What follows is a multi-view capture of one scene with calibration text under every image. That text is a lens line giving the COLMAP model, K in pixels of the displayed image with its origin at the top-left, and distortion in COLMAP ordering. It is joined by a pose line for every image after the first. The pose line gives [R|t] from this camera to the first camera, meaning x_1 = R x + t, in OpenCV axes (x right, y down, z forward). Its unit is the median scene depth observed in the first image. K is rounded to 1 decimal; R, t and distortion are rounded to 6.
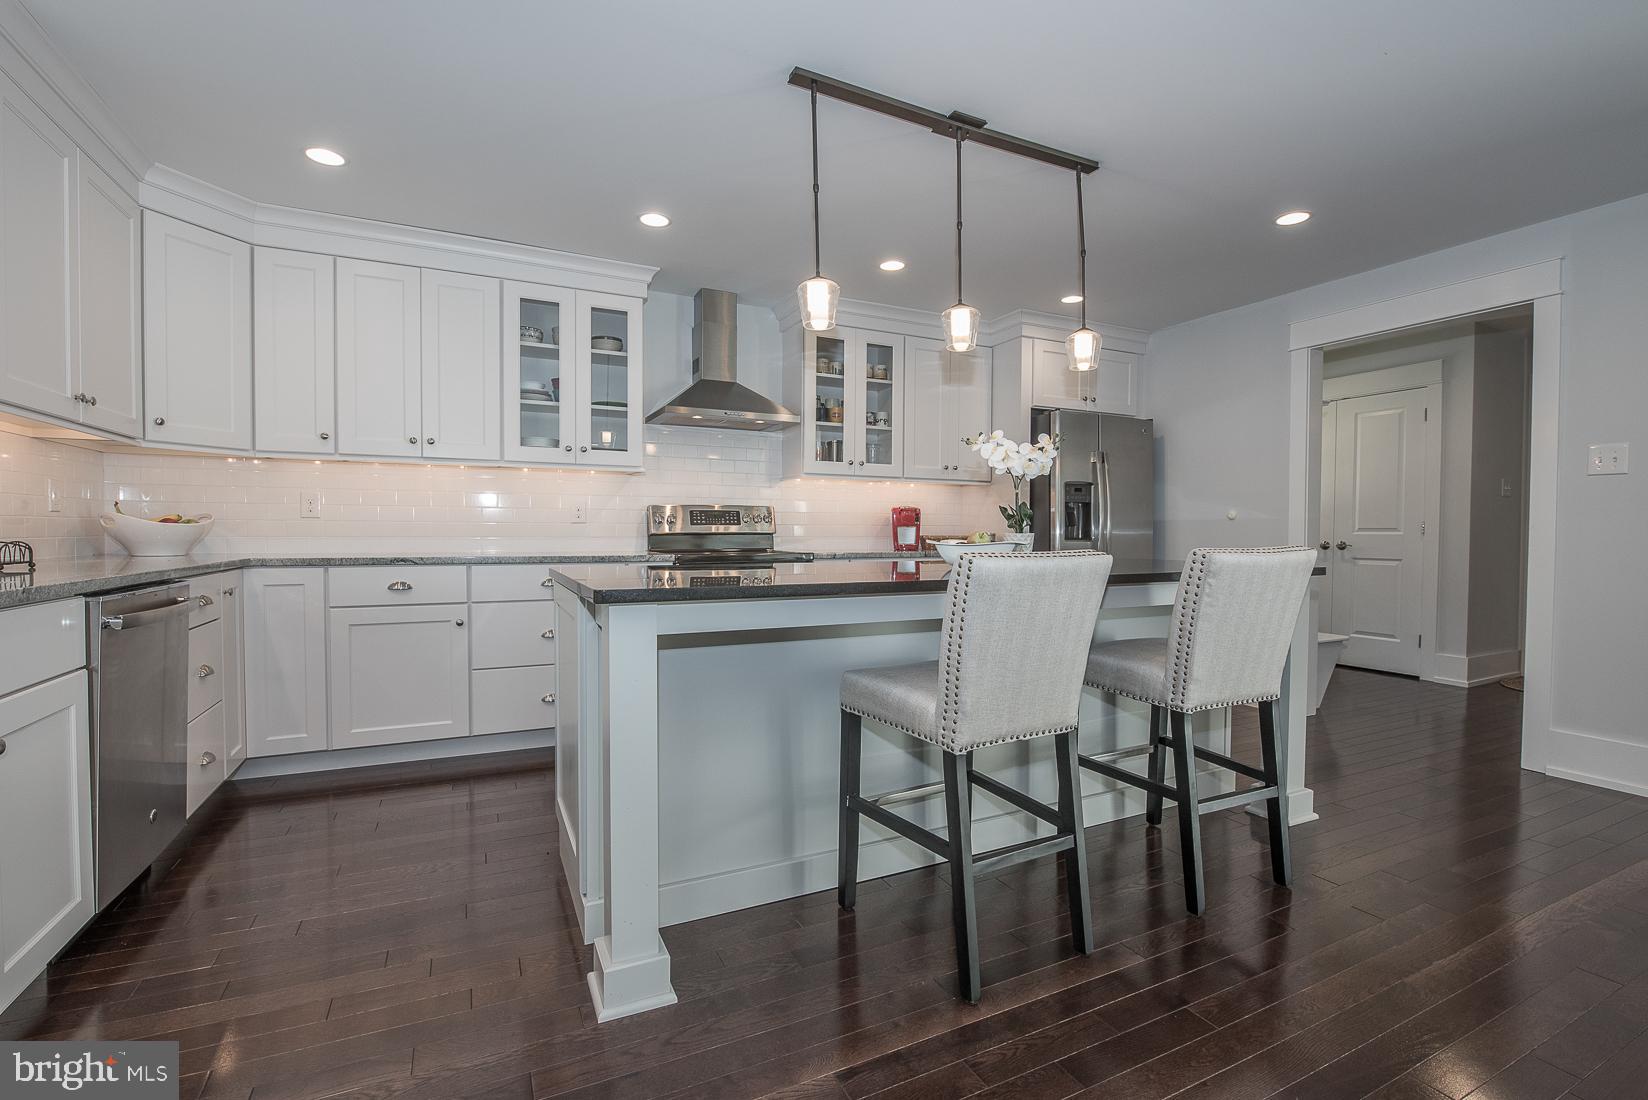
lens RADIAL K [[733.8, 0, 840.2], [0, 733.8, 545.4], [0, 0, 1]] dist [0.003681, 0.000573]
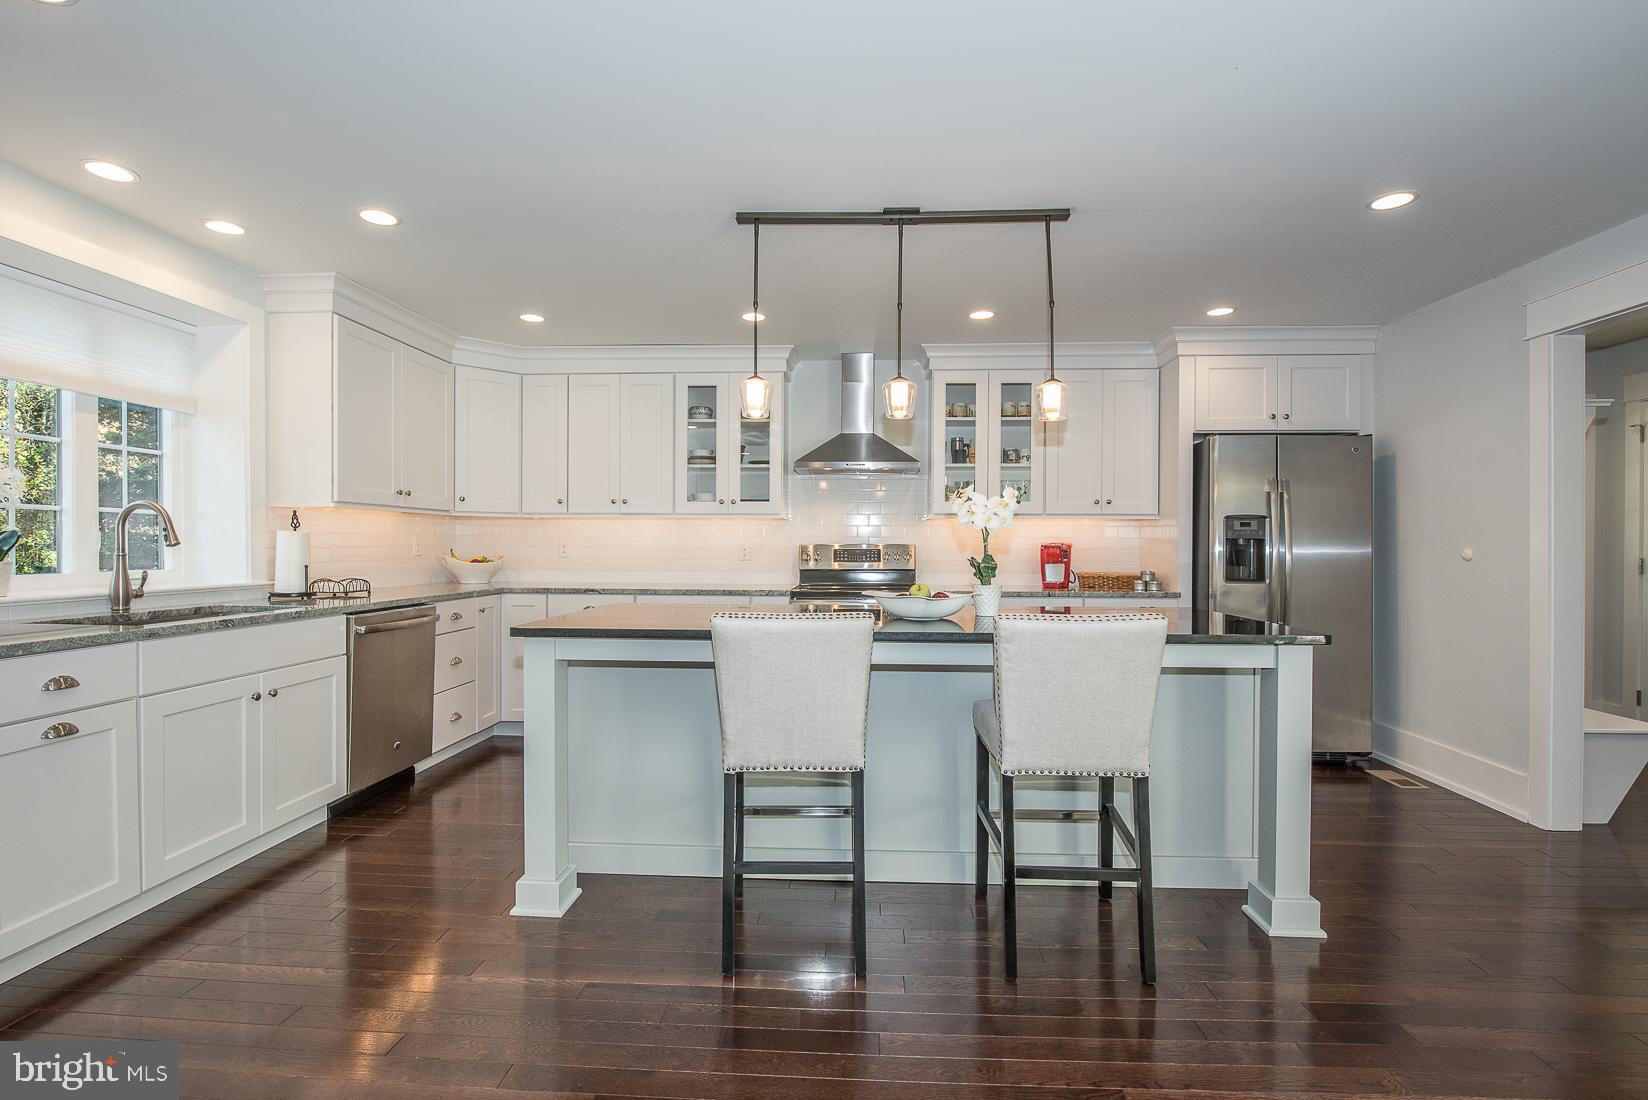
lens RADIAL K [[733.8, 0, 808.8], [0, 733.8, 552.5], [0, 0, 1]] dist [0.003681, 0.000573]
pose [[0.876836, 0.003187, -0.480778, 0.408826], [-0.011426, 0.999834, -0.014212, -0.034407], [0.480653, 0.017955, 0.876727, -0.016186]]
